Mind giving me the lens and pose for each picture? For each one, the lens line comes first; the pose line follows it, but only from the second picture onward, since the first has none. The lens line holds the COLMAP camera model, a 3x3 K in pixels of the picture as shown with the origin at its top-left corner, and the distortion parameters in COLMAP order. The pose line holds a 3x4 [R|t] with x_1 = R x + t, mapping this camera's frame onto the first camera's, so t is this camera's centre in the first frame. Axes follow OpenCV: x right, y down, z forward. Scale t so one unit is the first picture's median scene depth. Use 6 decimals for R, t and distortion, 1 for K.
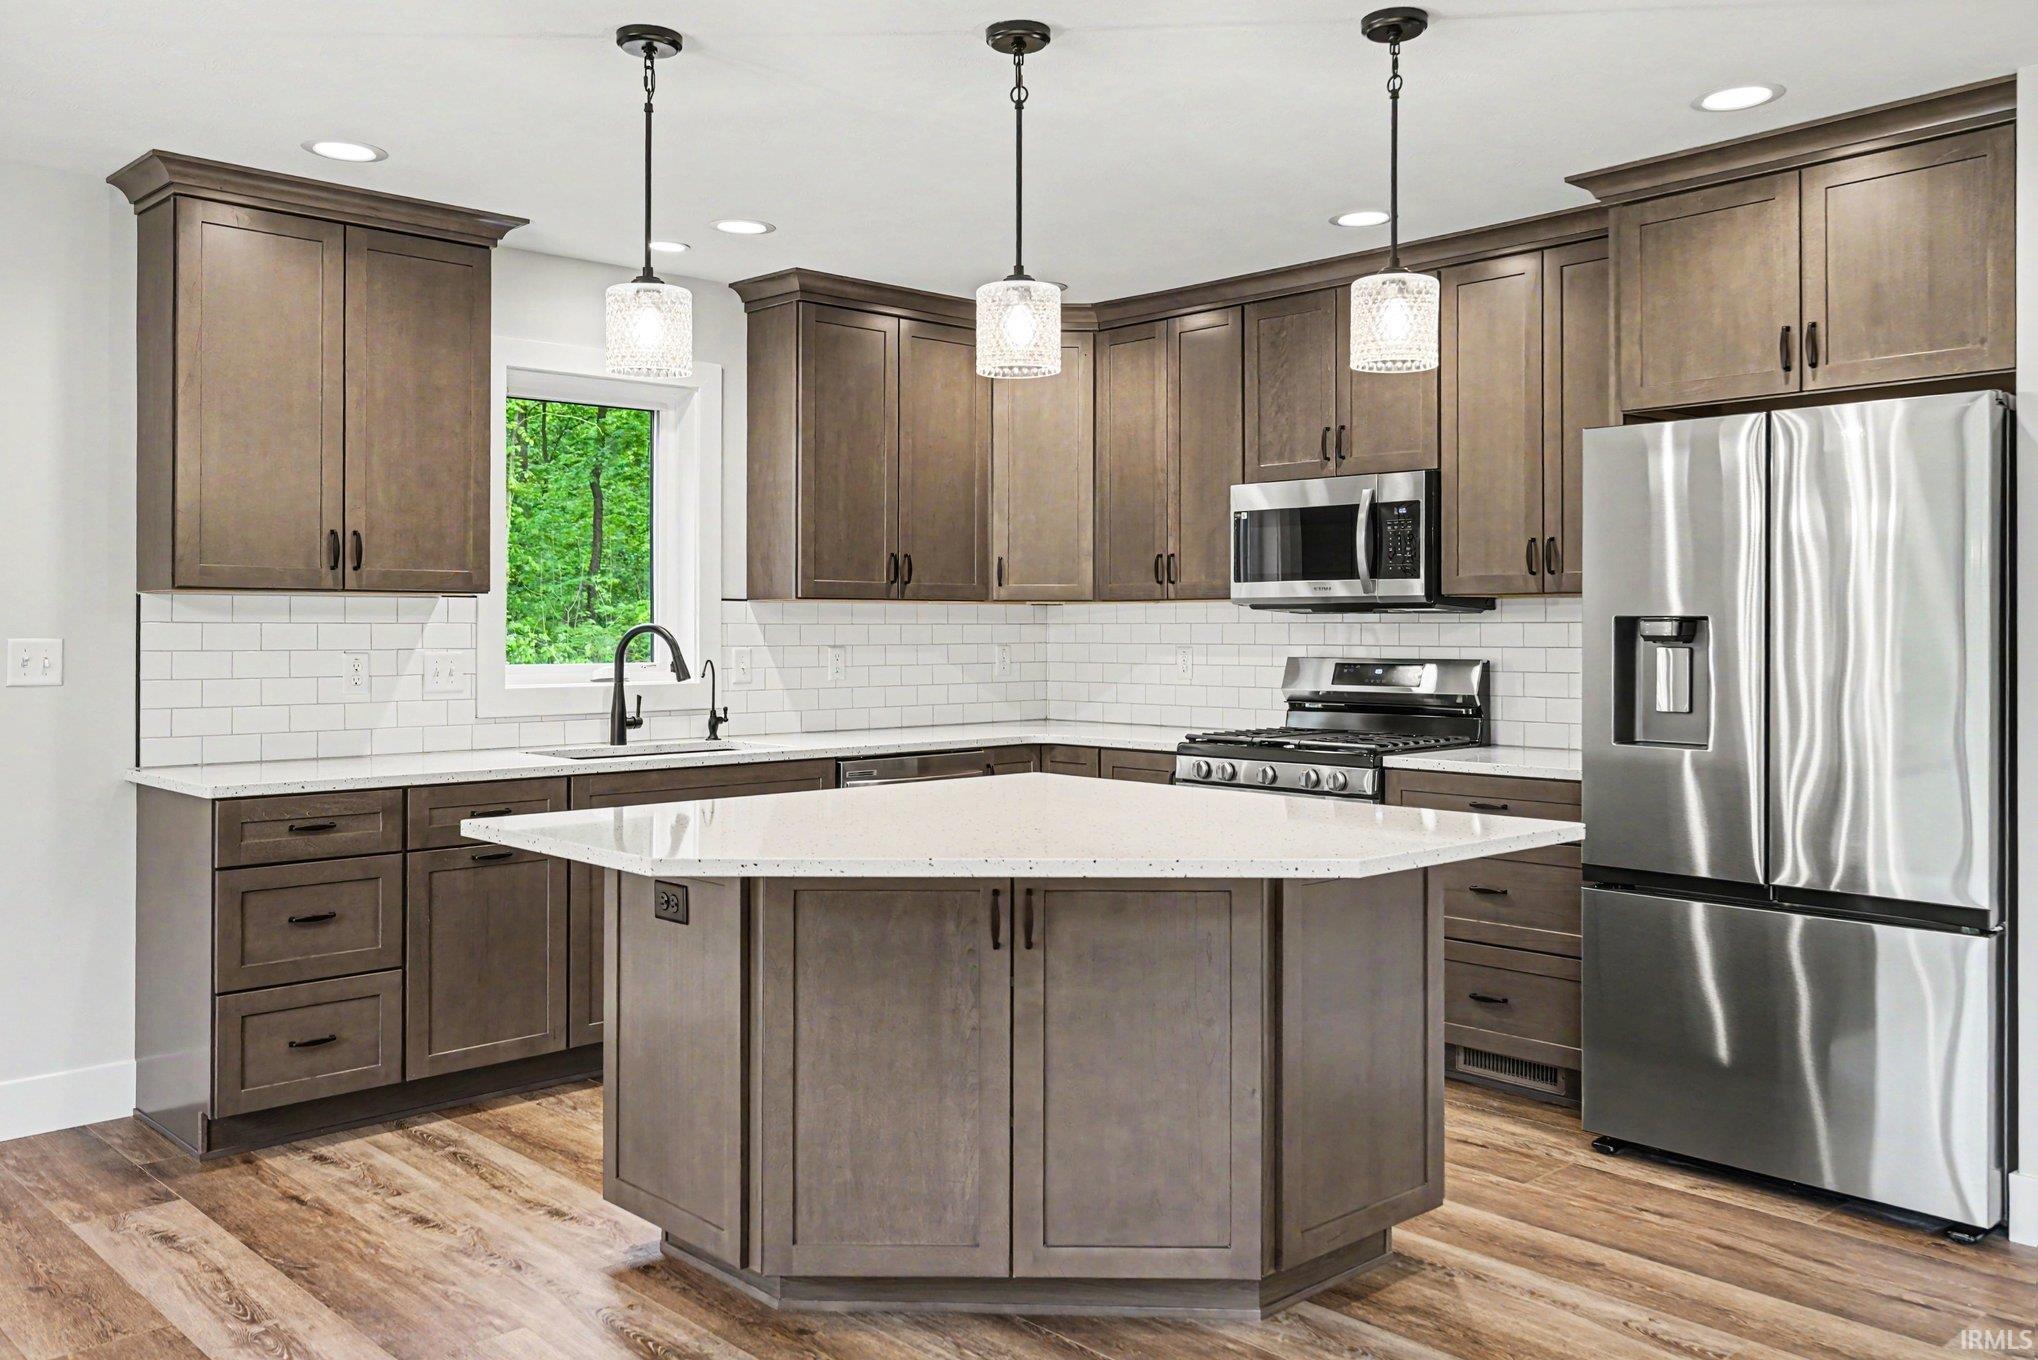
lens RADIAL K [[1653.5, 0, 990.4], [0, 1653.5, 659.9], [0, 0, 1]] dist [0.050799, 0.013854]
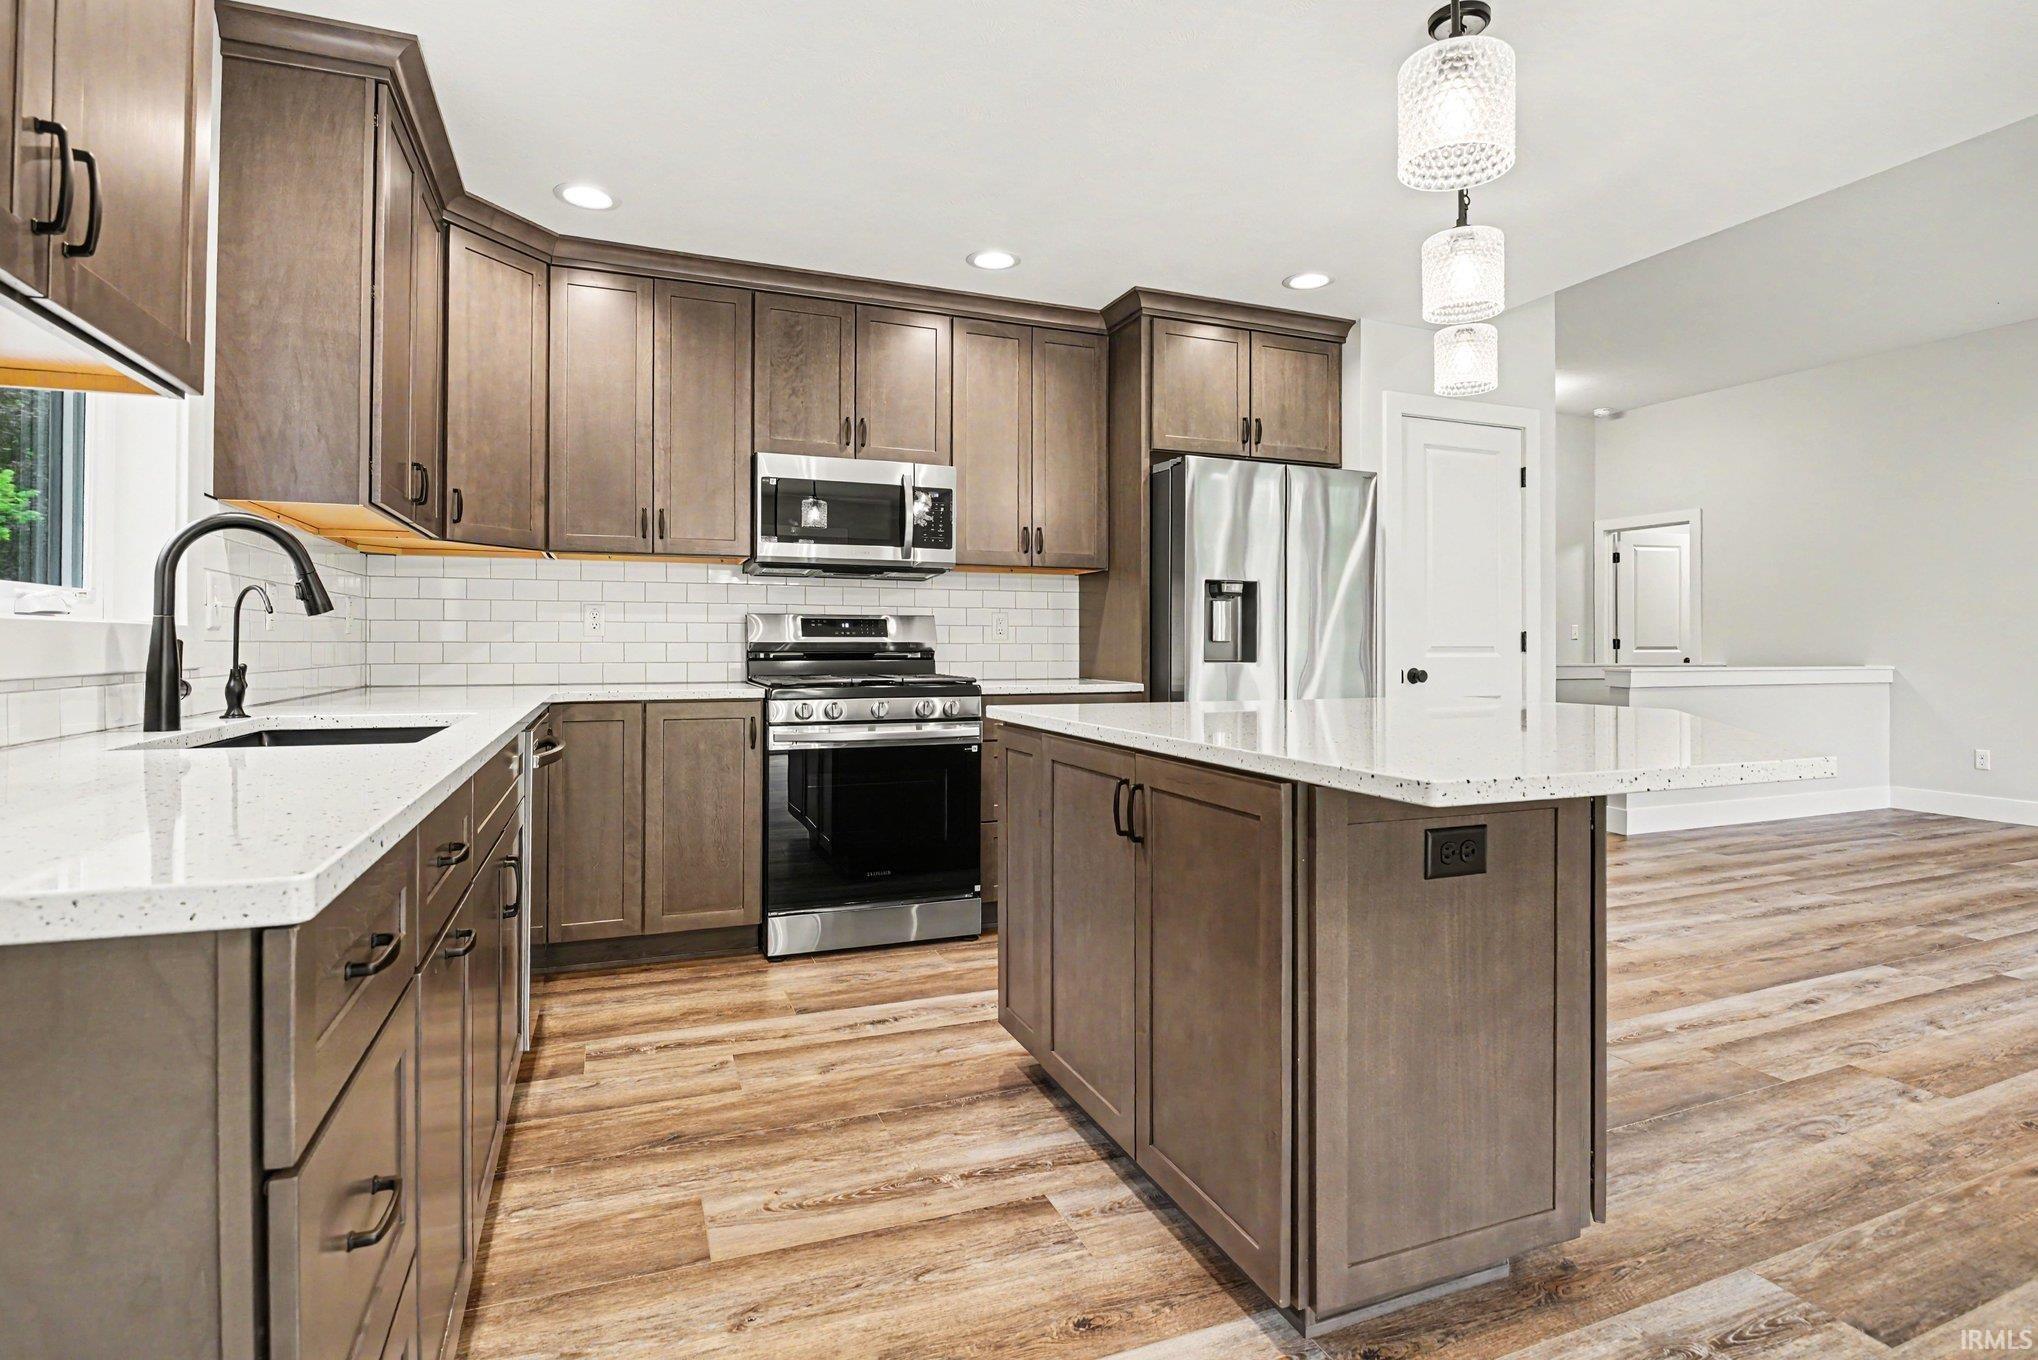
lens RADIAL K [[997.9, 0, 1032.4], [0, 997.9, 674.0], [0, 0, 1]] dist [-0.026601, -0.001381]
pose [[0.363763, -0.027532, 0.931085, -0.446137], [0.010502, 0.999621, 0.025456, 0.028679], [-0.931432, 0.000518, 0.363914, 0.655921]]
